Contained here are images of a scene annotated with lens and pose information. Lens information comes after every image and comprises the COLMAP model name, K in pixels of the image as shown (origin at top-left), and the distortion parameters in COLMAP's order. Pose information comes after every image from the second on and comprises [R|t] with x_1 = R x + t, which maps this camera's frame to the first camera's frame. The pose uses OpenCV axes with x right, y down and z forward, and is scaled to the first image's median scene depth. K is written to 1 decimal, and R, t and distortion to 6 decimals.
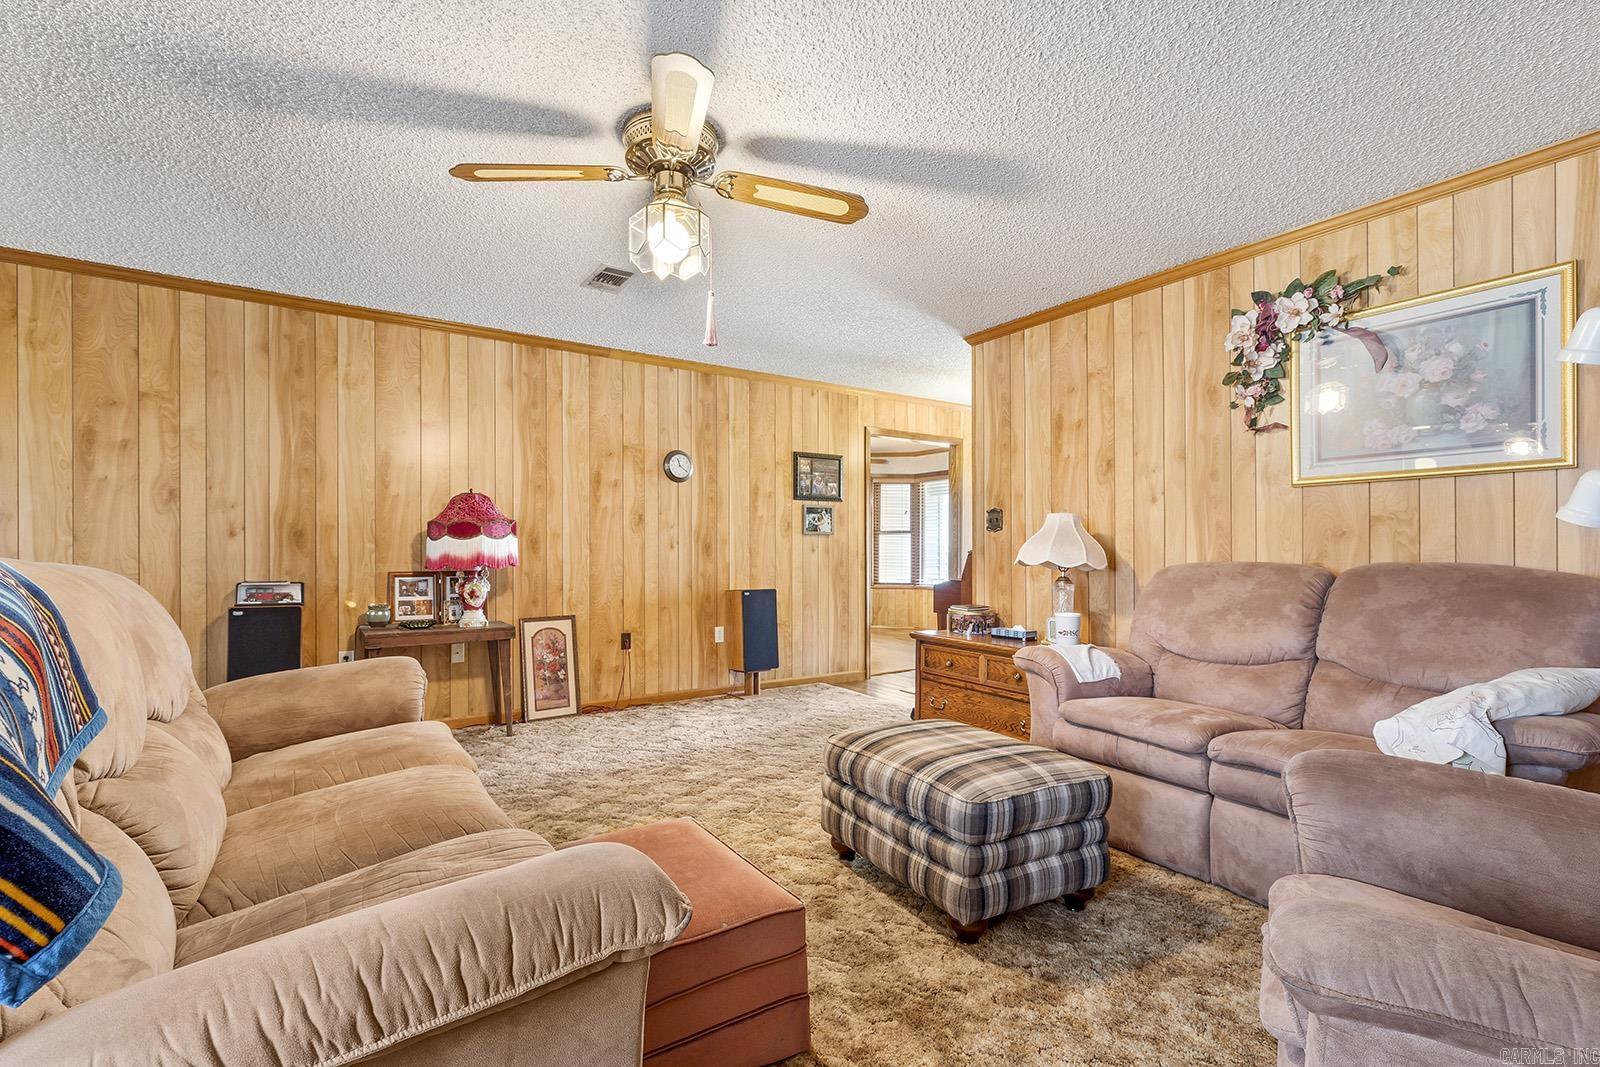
lens RADIAL K [[714.2, 0, 808.0], [0, 714.2, 549.8], [0, 0, 1]] dist [0.004908, -0.001292]
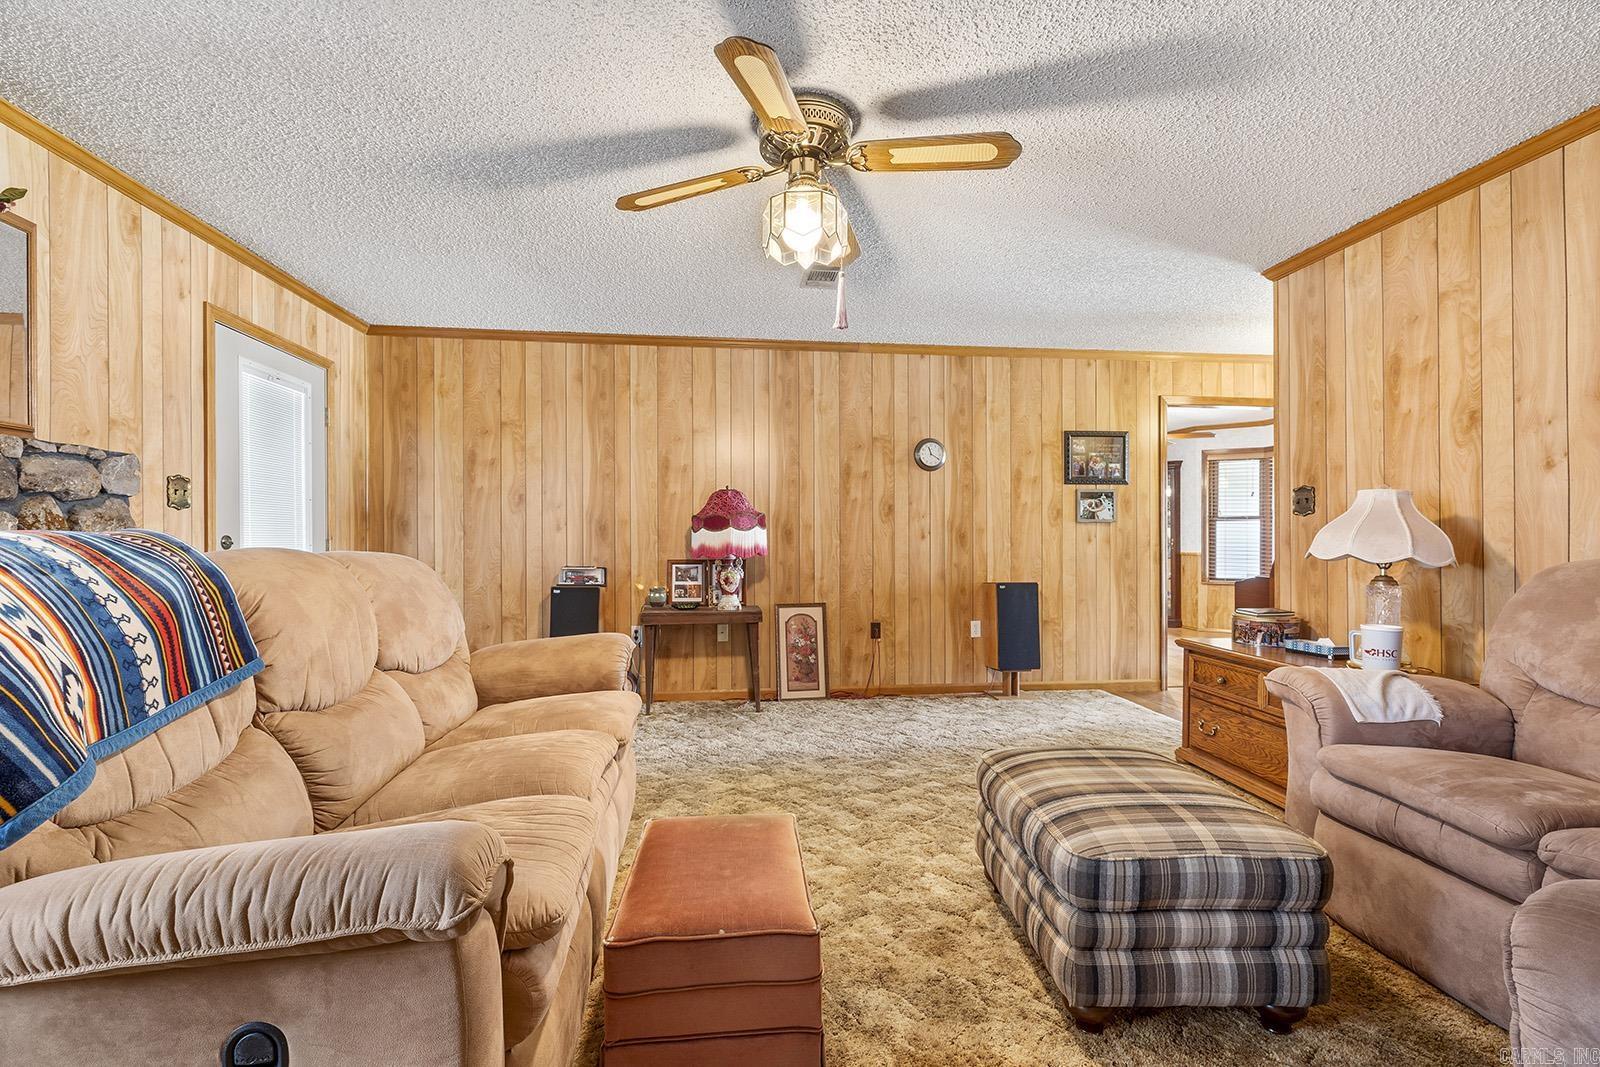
lens RADIAL K [[714.2, 0, 792.3], [0, 714.2, 540.5], [0, 0, 1]] dist [0.004908, -0.001292]
pose [[0.891965, -0.002333, -0.452099, 0.150816], [0.002834, 0.999996, 0.000431, -0.000472], [0.452096, -0.001665, 0.891968, 0.069532]]
